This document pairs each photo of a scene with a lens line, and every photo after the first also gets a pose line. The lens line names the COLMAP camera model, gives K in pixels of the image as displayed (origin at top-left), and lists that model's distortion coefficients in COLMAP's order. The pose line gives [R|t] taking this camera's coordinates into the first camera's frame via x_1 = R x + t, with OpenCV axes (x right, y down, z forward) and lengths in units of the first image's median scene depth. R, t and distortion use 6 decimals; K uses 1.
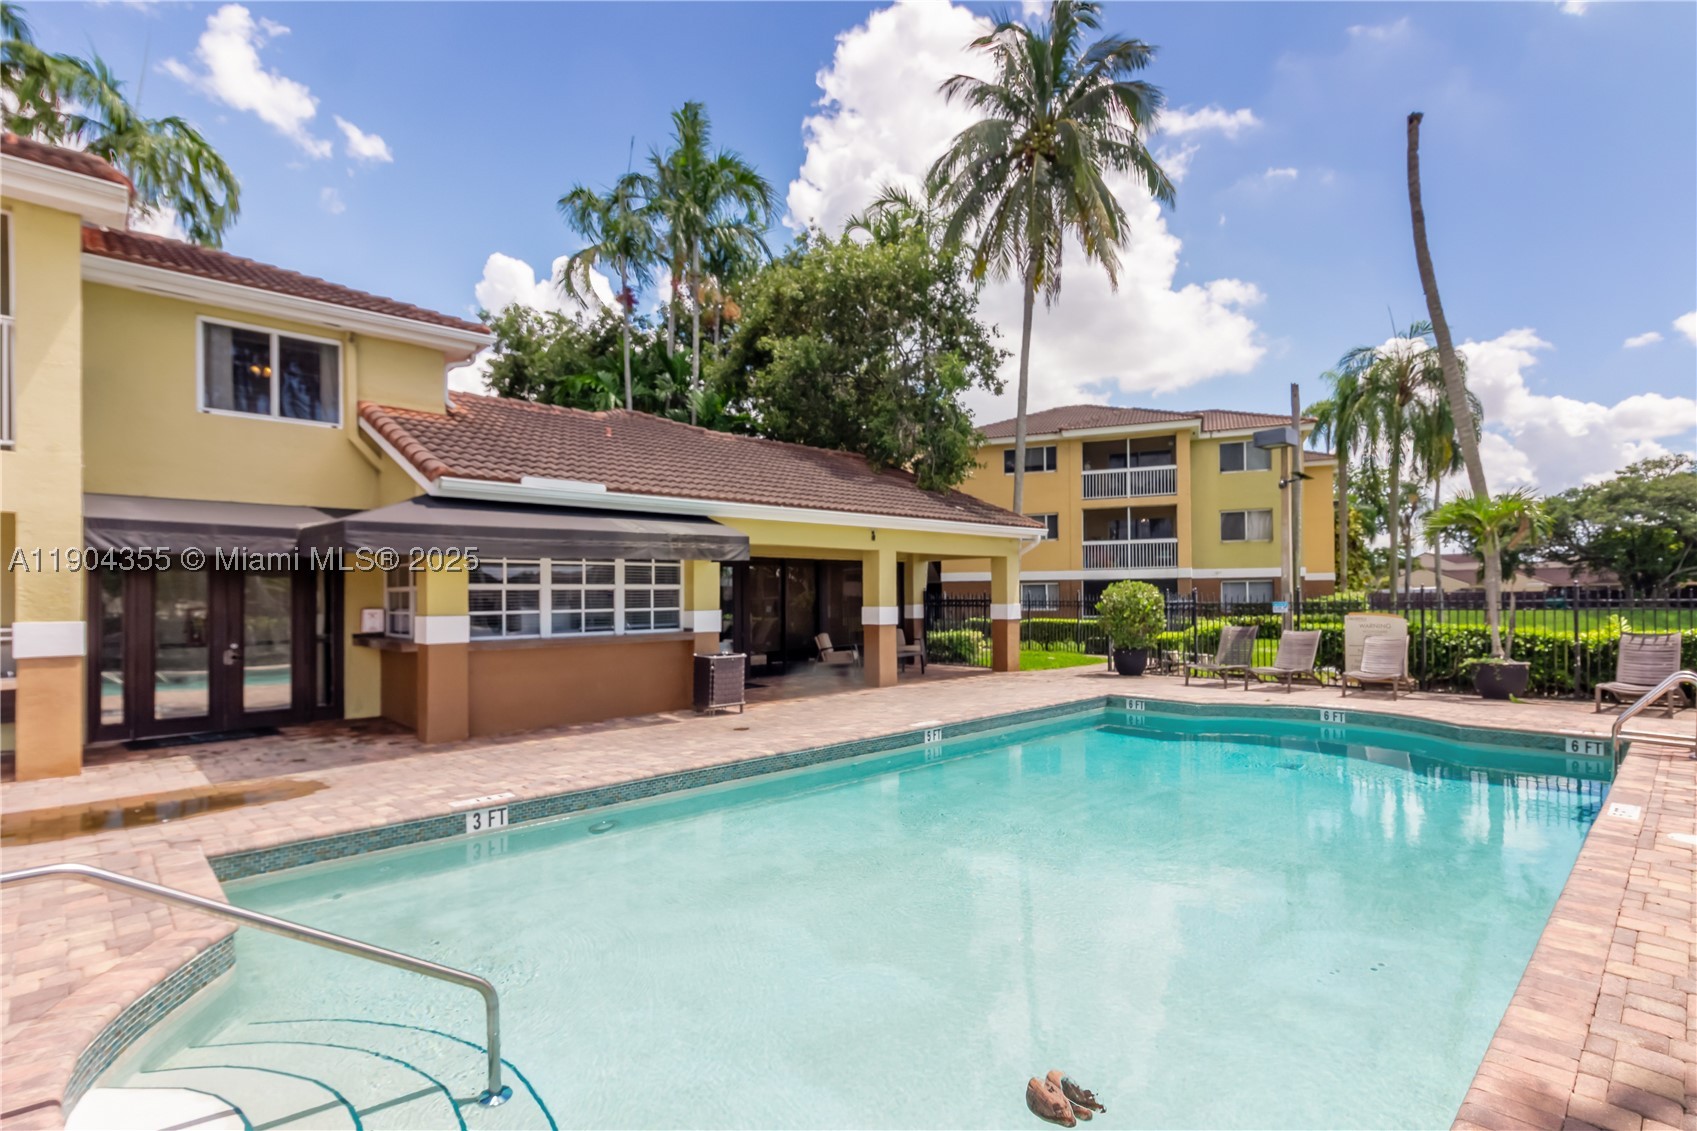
lens RADIAL K [[811.5, 0, 887.7], [0, 811.5, 595.2], [0, 0, 1]] dist [0.002898, 0.000204]
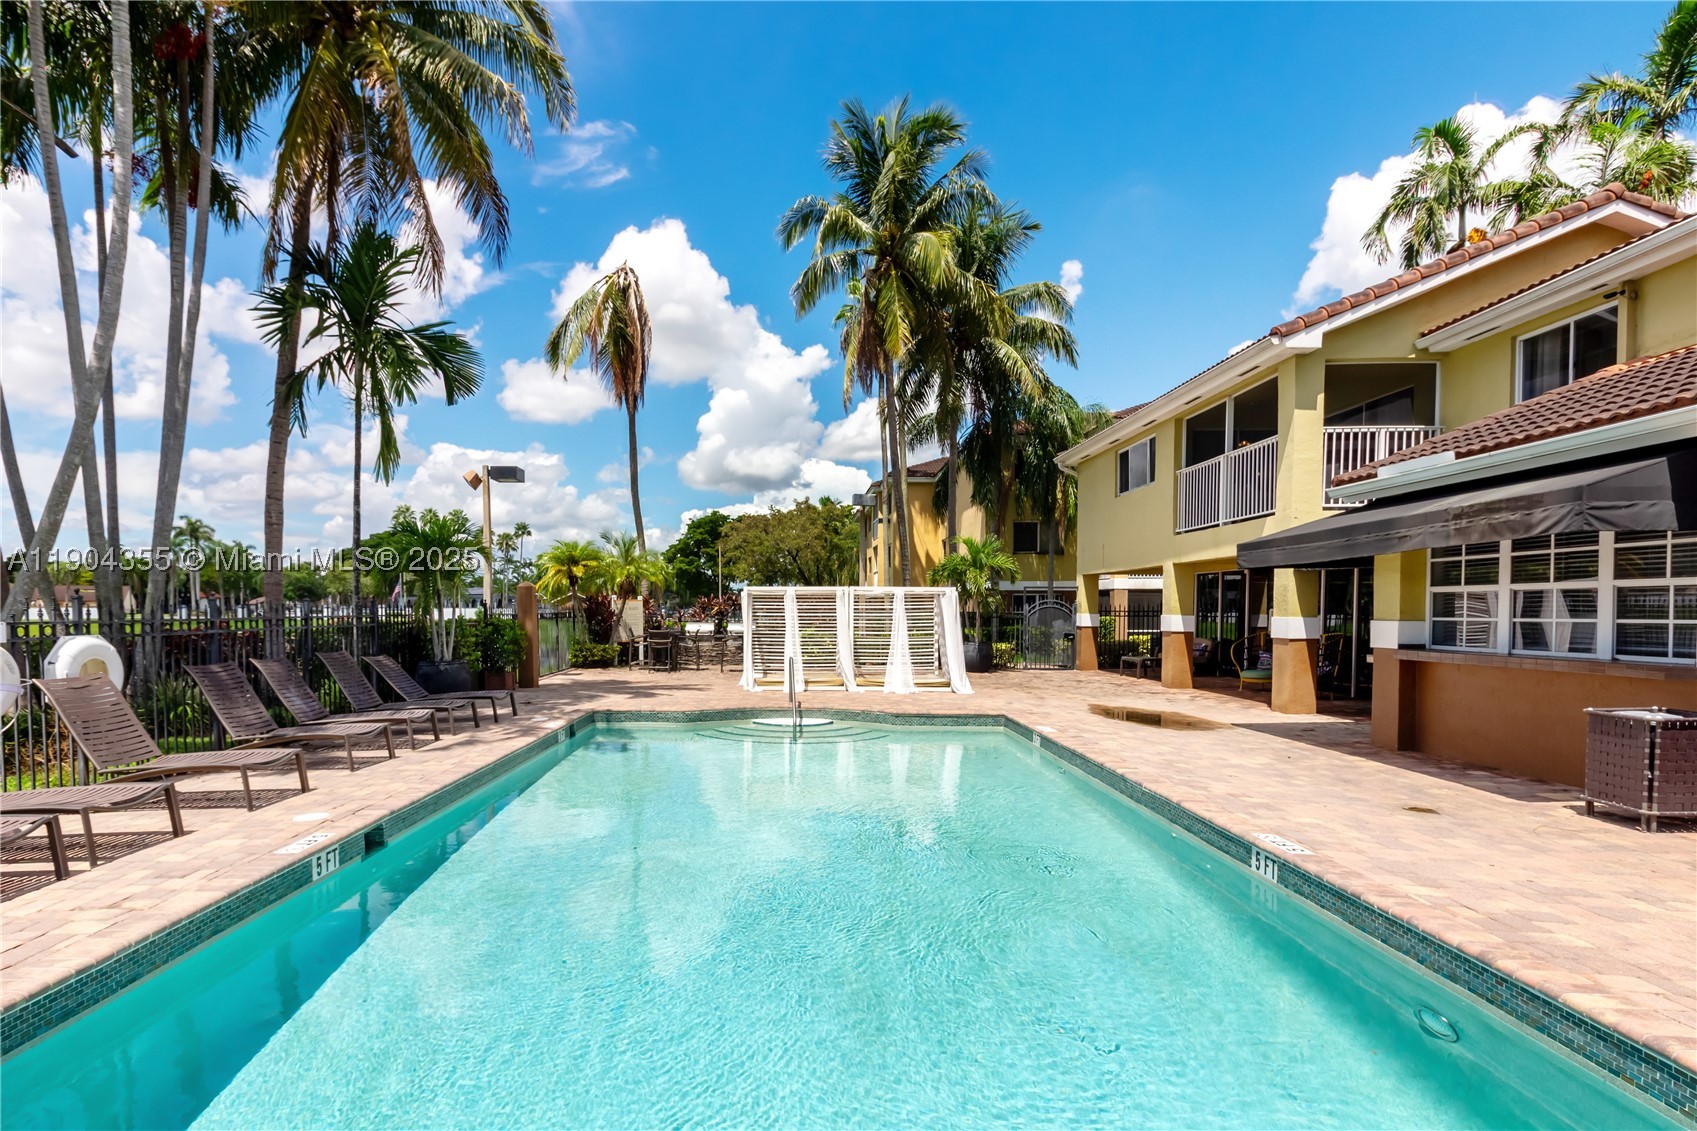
lens RADIAL K [[811.5, 0, 782.4], [0, 811.5, 650.6], [0, 0, 1]] dist [0.002898, 0.000204]
pose [[-0.713743, 0.047363, -0.698805, 0.416535], [0.013787, 0.998468, 0.053591, -0.000845], [0.700272, 0.028616, -0.713302, 0.741038]]
